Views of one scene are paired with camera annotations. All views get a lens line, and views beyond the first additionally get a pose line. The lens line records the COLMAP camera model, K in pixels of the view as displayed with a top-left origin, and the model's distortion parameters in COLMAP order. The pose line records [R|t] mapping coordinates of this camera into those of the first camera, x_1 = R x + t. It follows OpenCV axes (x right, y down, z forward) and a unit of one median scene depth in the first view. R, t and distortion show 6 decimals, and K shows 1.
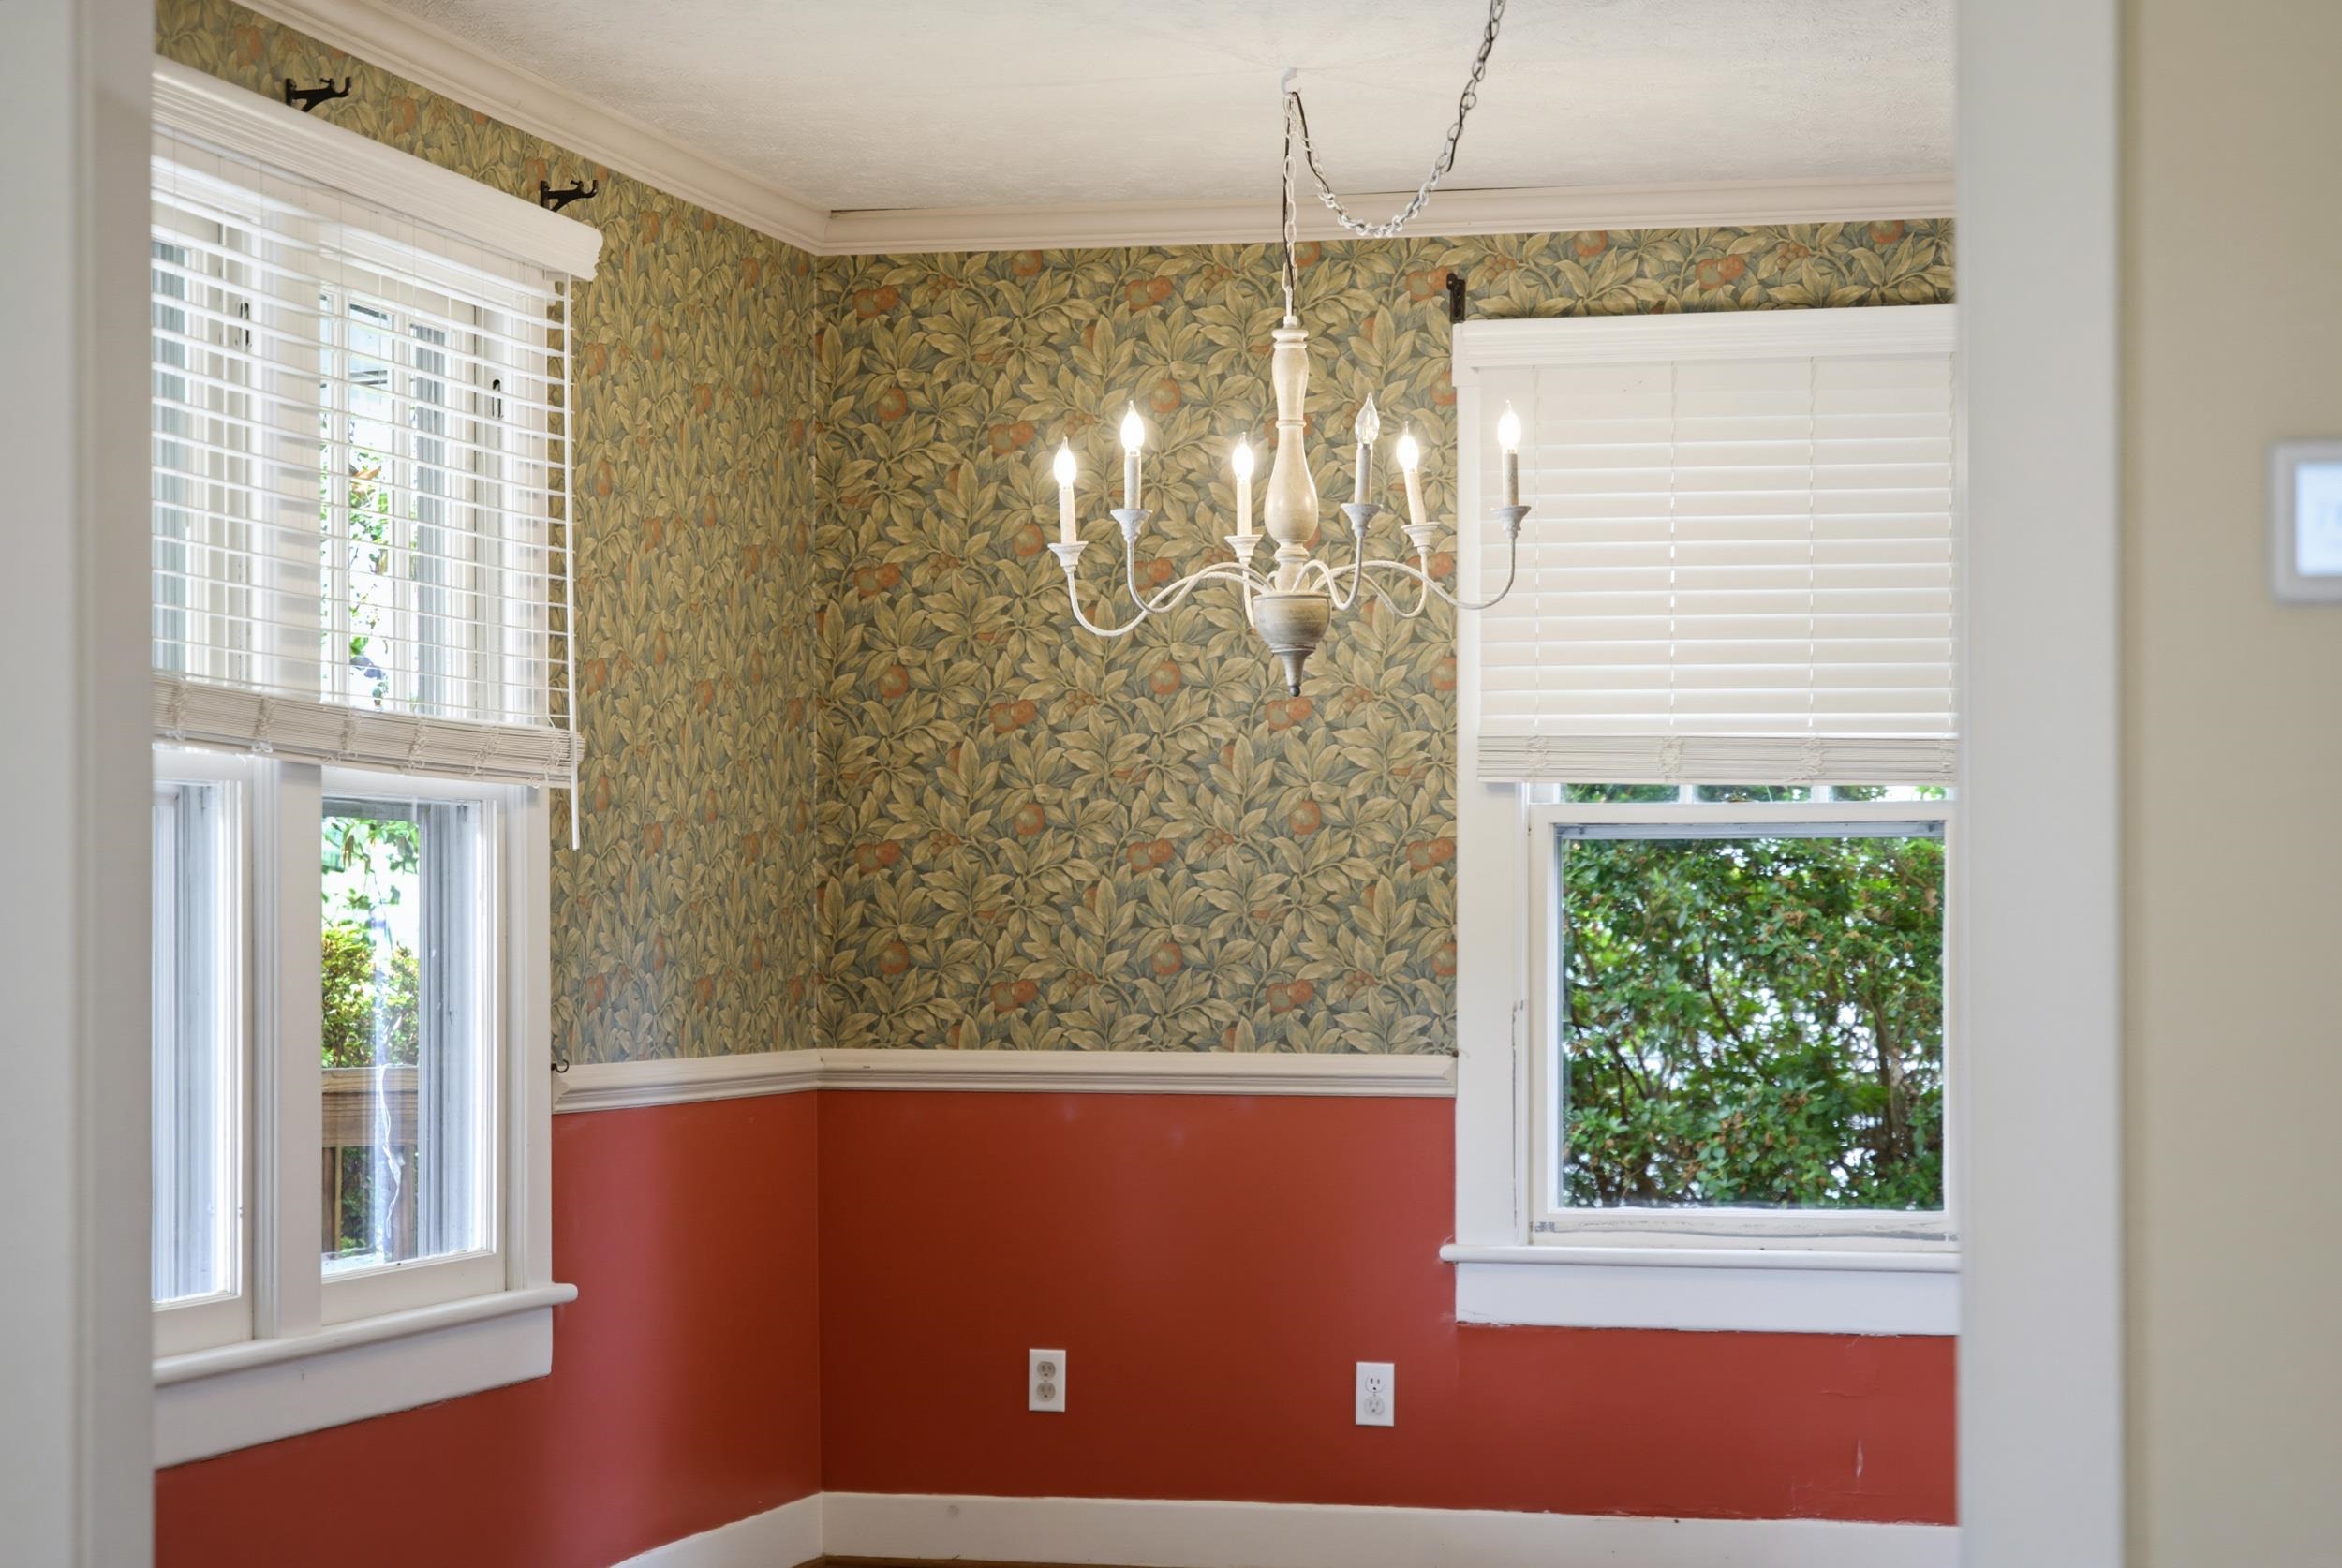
lens RADIAL K [[4624.4, 0, 1171.0], [0, 4624.4, 784.0], [0, 0, 1]] dist [-0.020920, -0.019245]
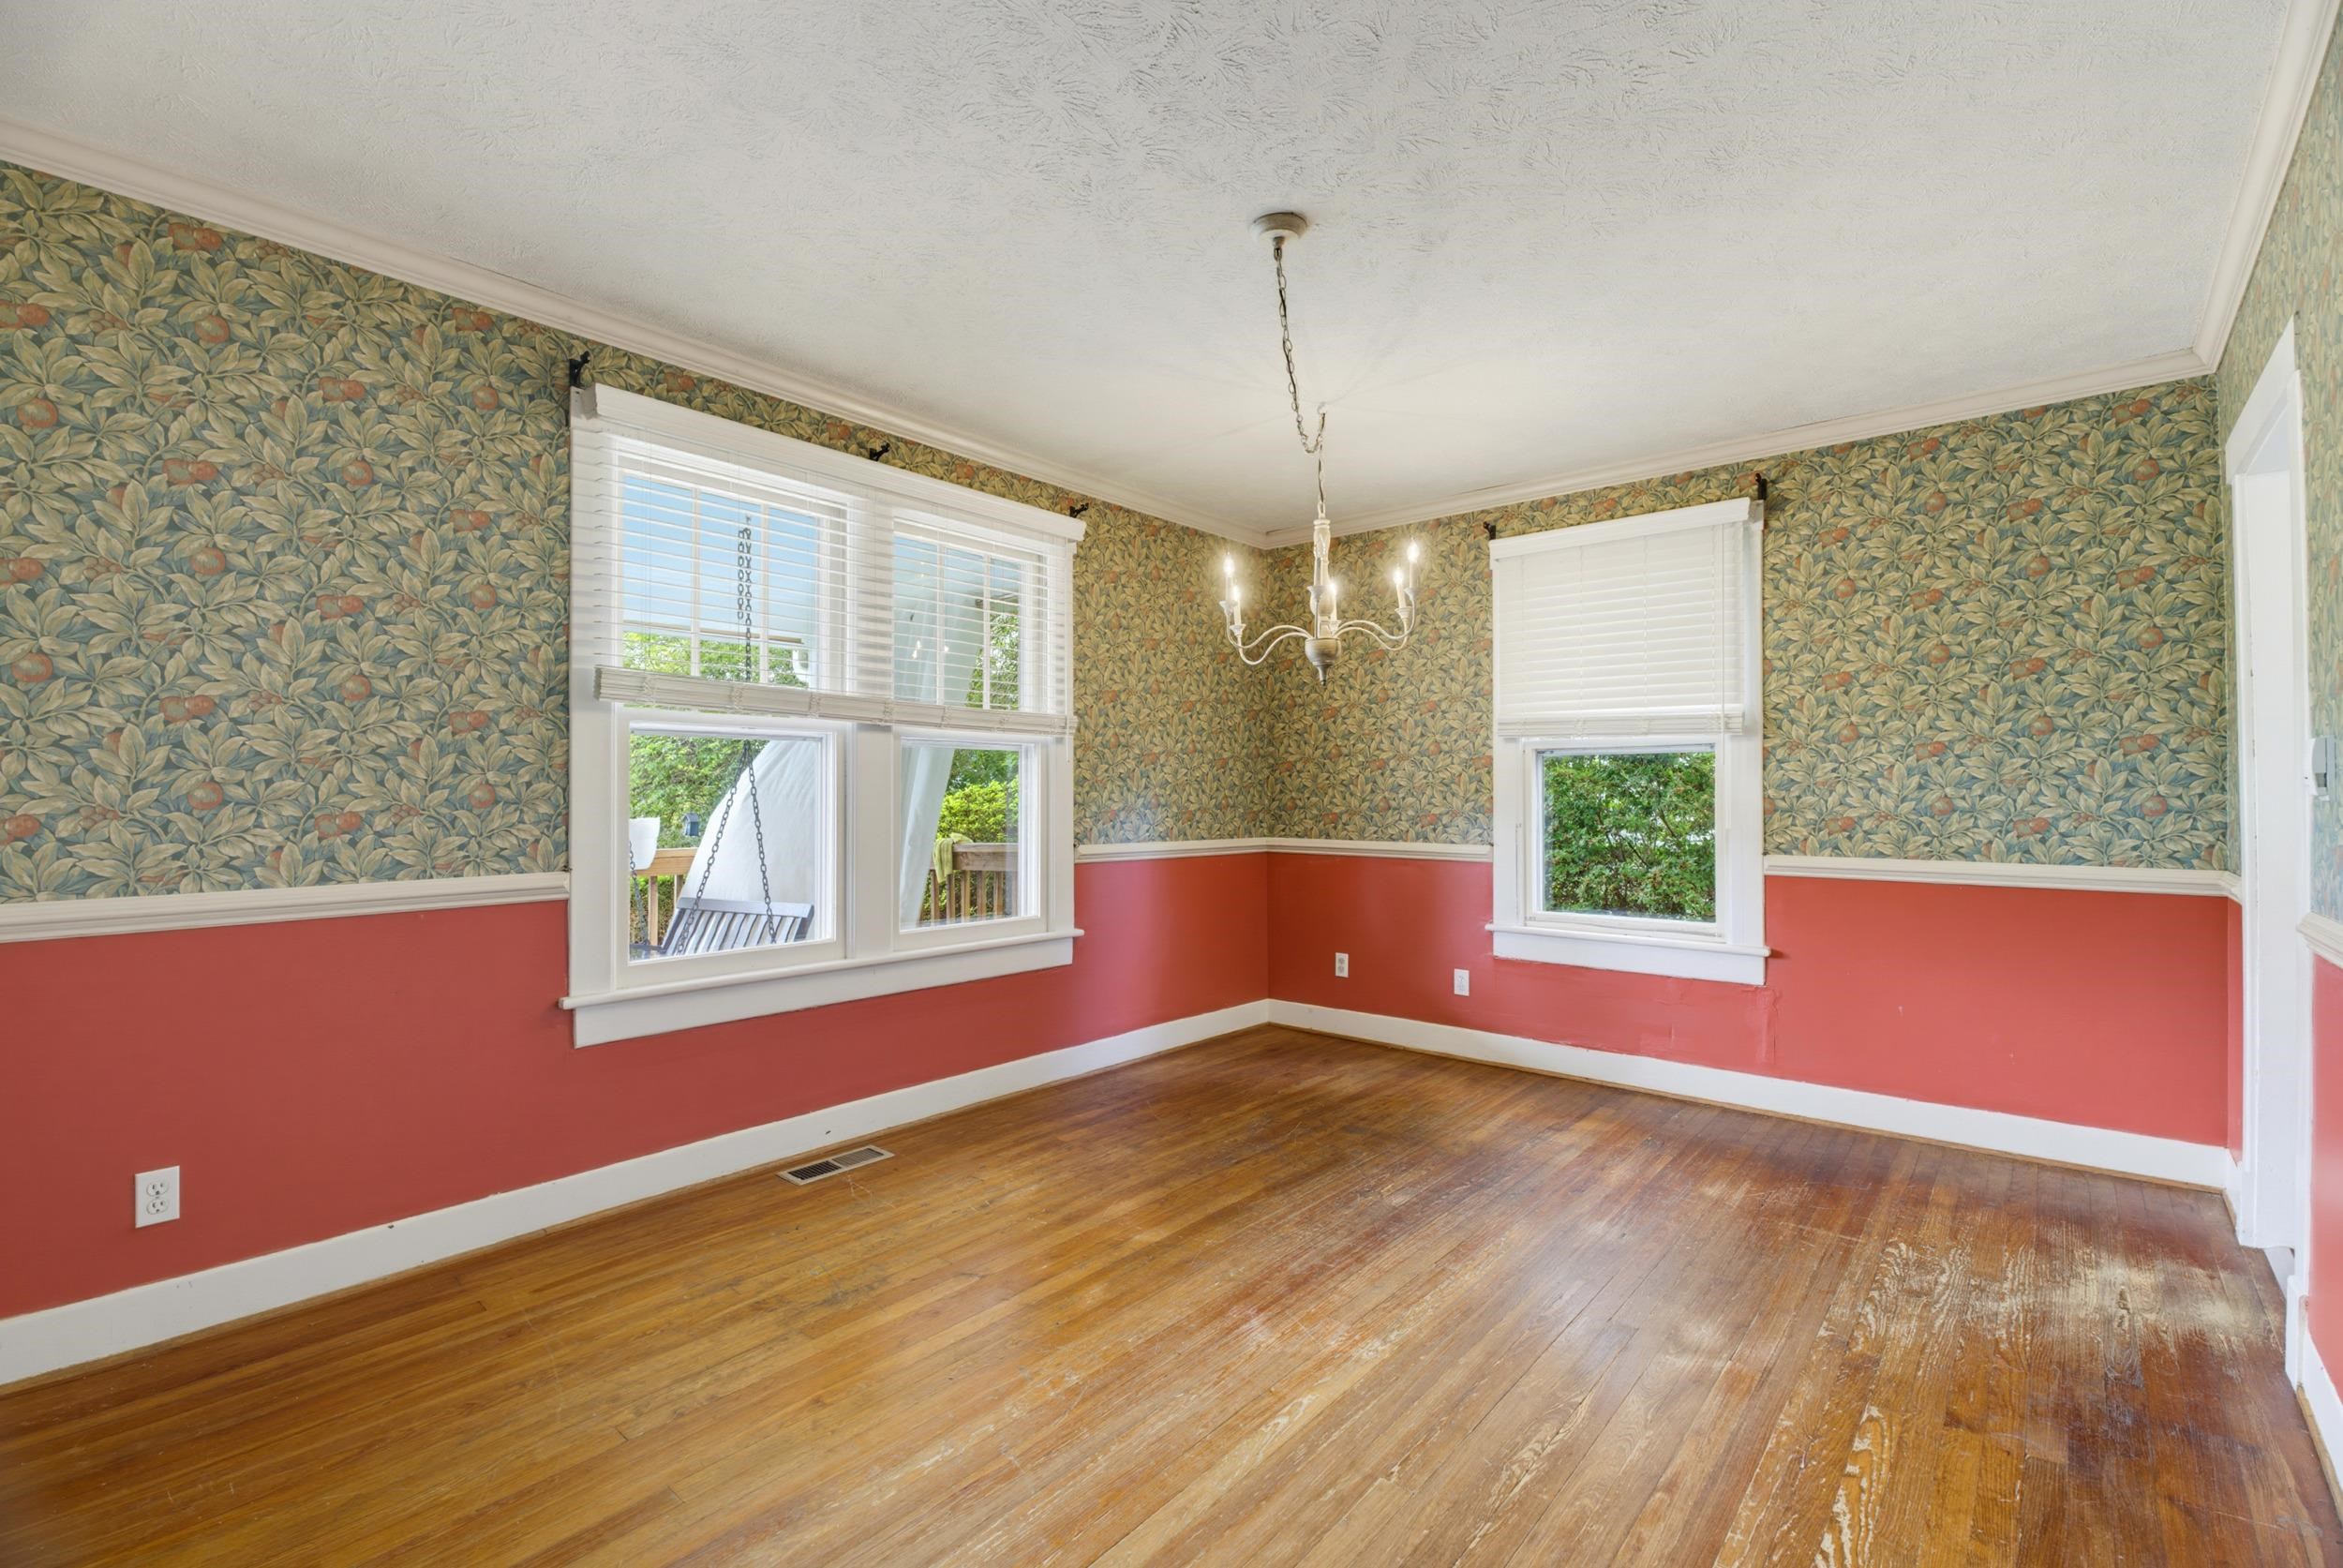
lens RADIAL K [[1057.5, 0, 1145.3], [0, 1057.5, 770.7], [0, 0, 1]] dist [0.001507, -0.000193]
pose [[0.892523, -0.010409, -0.450882, 0.149672], [0.012409, 0.999922, 0.001479, 0.016437], [0.450832, -0.006915, 0.892582, 0.425275]]
